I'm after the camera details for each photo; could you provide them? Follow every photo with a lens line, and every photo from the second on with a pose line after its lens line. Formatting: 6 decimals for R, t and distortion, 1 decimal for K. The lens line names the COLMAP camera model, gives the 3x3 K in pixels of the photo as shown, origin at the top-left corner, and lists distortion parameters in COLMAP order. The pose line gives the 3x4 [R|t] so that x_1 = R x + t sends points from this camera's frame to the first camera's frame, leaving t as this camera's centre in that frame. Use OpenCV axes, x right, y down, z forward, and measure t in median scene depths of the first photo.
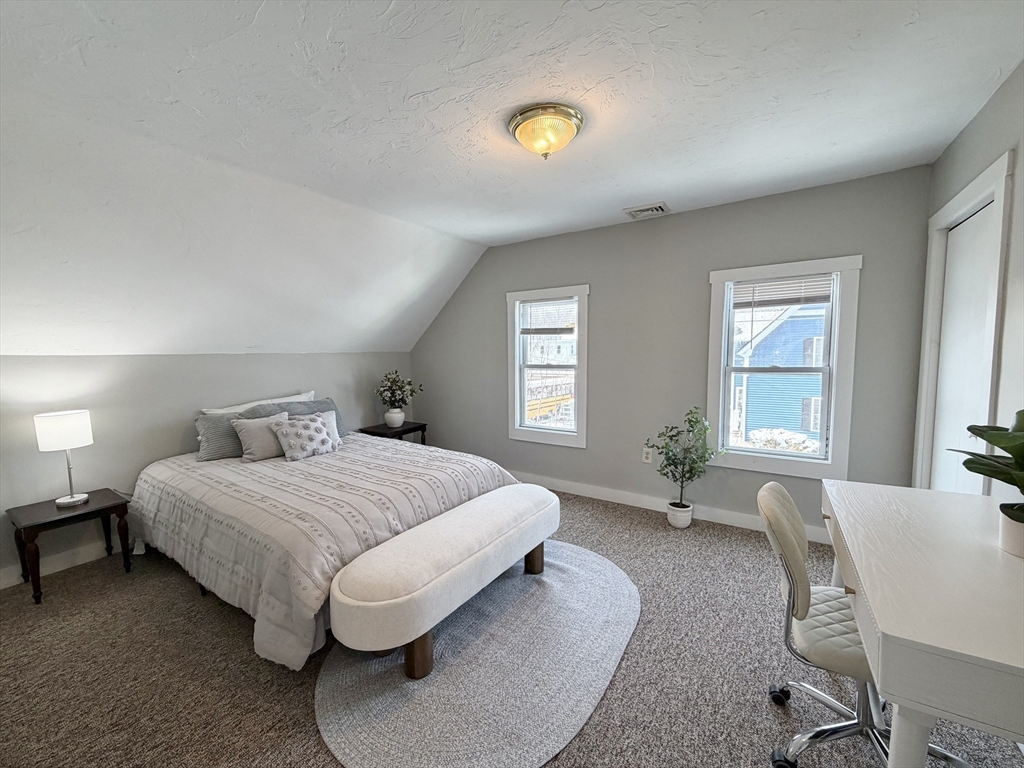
lens RADIAL K [[408.3, 0, 510.6], [0, 408.3, 386.2], [0, 0, 1]] dist [0.000381, -0.000182]
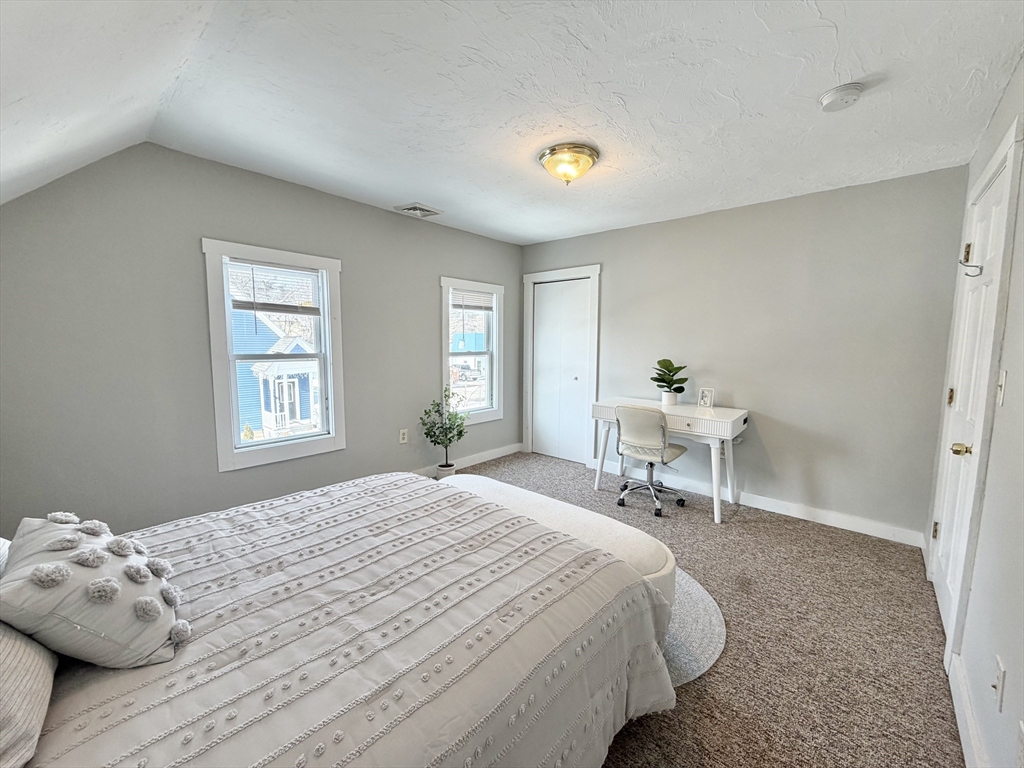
lens RADIAL K [[408.3, 0, 508.6], [0, 408.3, 387.7], [0, 0, 1]] dist [0.000381, -0.000182]
pose [[0.141925, -0.097888, 0.985026, -0.769316], [0.071067, 0.993538, 0.088495, -0.037454], [-0.987323, 0.057443, 0.147964, 0.641521]]
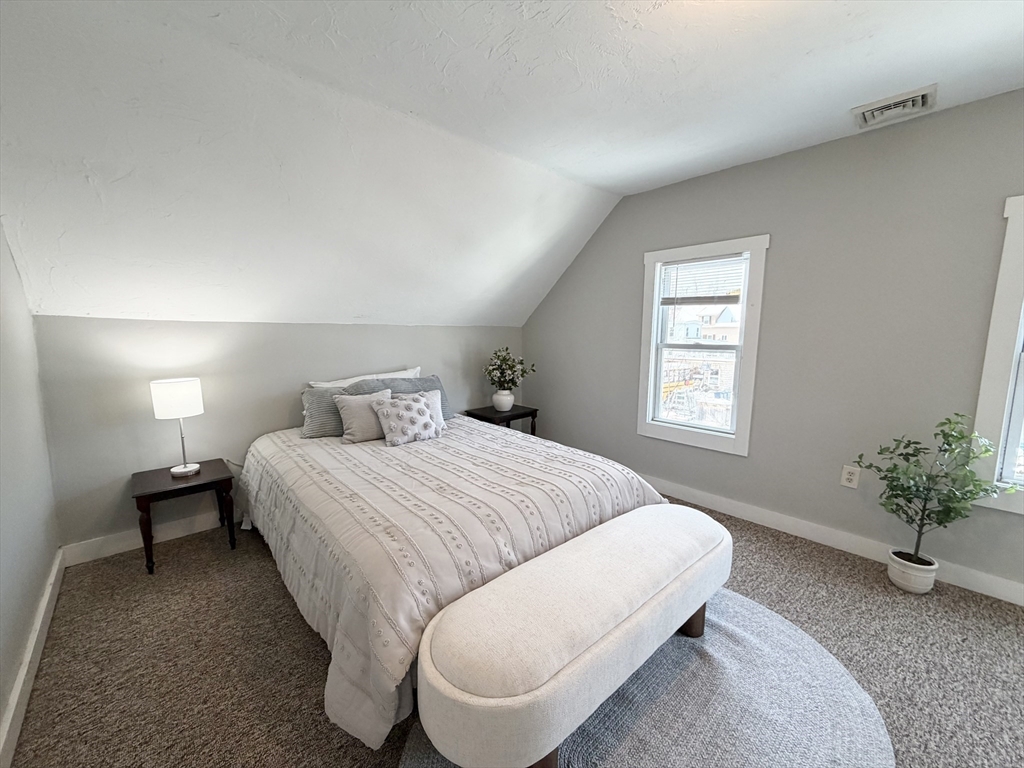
lens RADIAL K [[408.3, 0, 509.7], [0, 408.3, 384.8], [0, 0, 1]] dist [0.000381, -0.000182]
pose [[0.968279, 0.047616, -0.245293, -0.077472], [-0.037292, 0.998219, 0.046564, 0.001487], [0.247073, -0.035940, 0.968330, 0.207846]]
